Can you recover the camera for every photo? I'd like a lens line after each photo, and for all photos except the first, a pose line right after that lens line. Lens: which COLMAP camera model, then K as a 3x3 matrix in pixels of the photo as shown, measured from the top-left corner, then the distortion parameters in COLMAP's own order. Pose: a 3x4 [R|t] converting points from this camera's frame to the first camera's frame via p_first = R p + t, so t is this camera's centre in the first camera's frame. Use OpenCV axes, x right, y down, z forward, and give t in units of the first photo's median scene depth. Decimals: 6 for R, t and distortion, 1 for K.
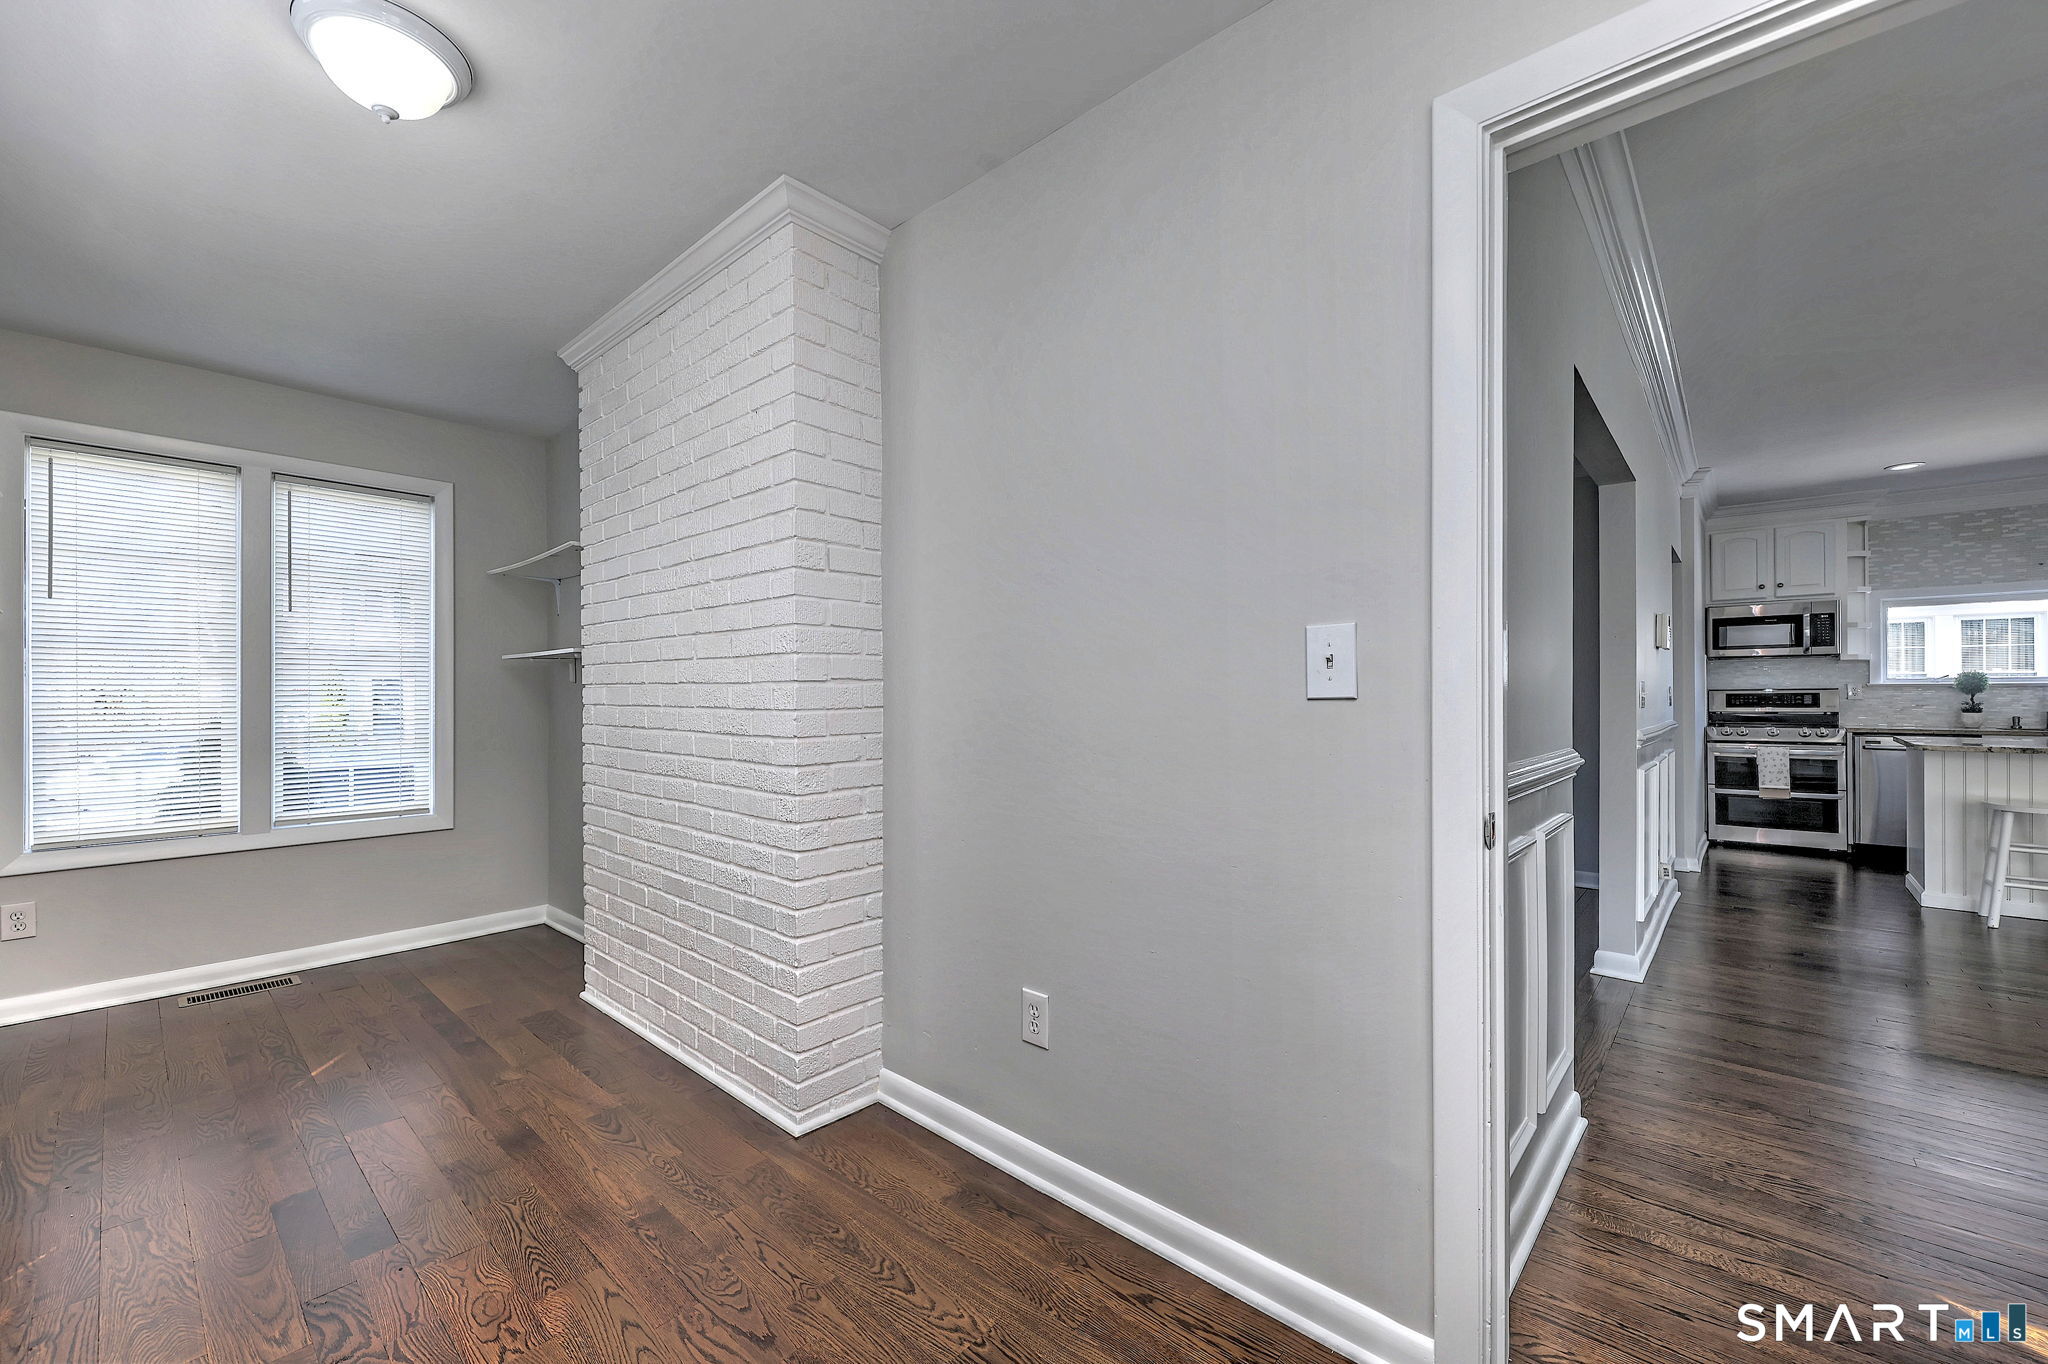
lens RADIAL K [[828.4, 0, 964.2], [0, 828.4, 694.6], [0, 0, 1]] dist [-0.014632, -0.000155]
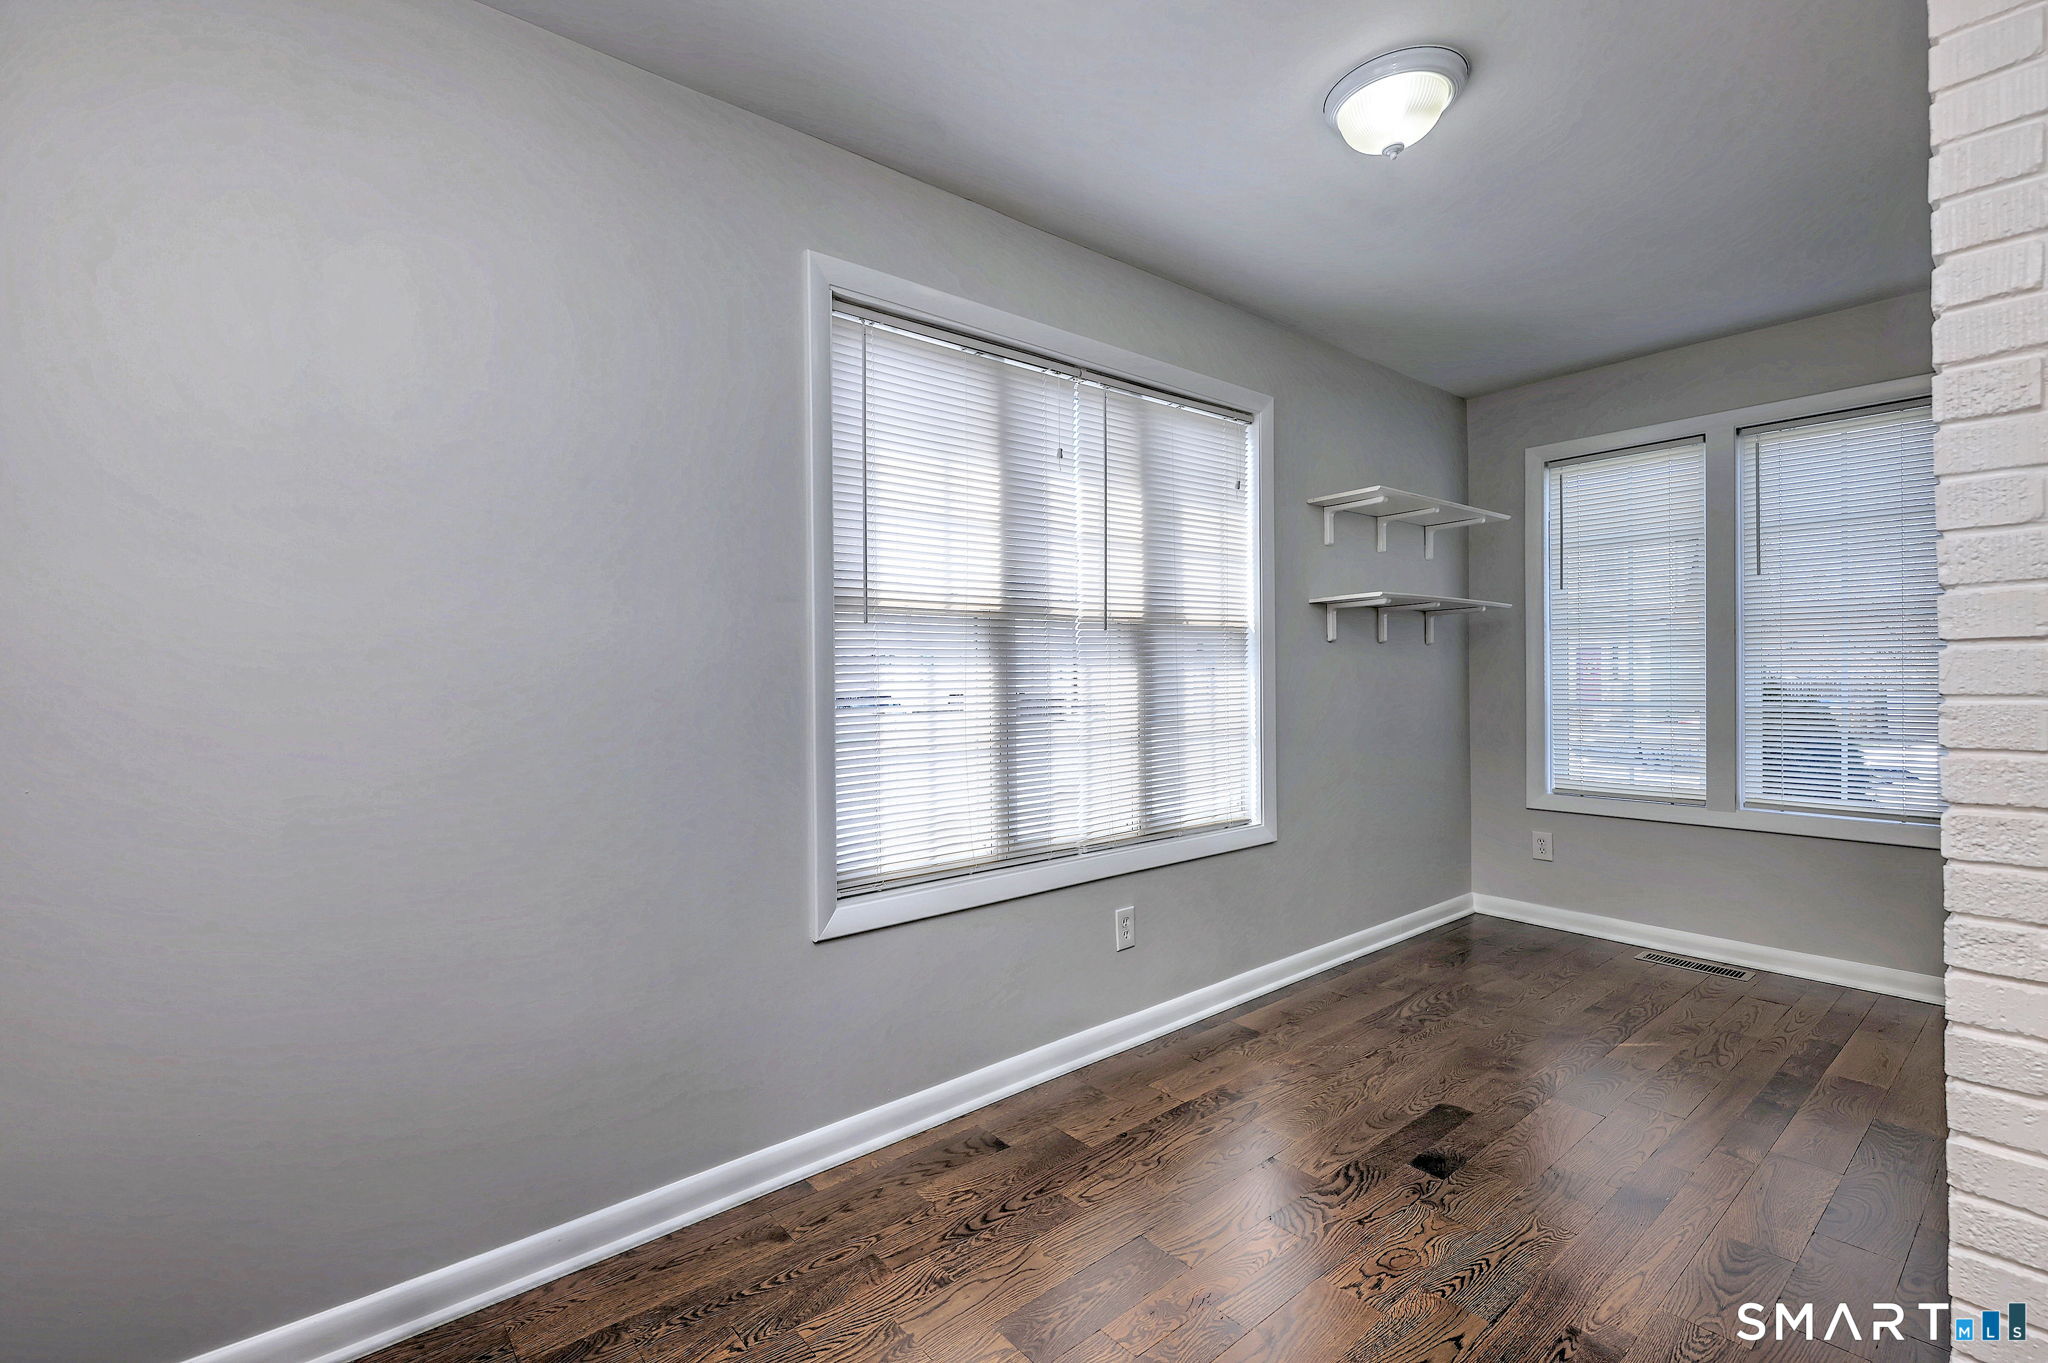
lens RADIAL K [[871.3, 0, 993.2], [0, 871.3, 669.8], [0, 0, 1]] dist [0.014677, -0.008837]
pose [[-0.133923, -0.000520, -0.990992, 0.295855], [0.008124, 0.999966, -0.001622, -0.000896], [0.990958, -0.008268, -0.133914, 0.322123]]
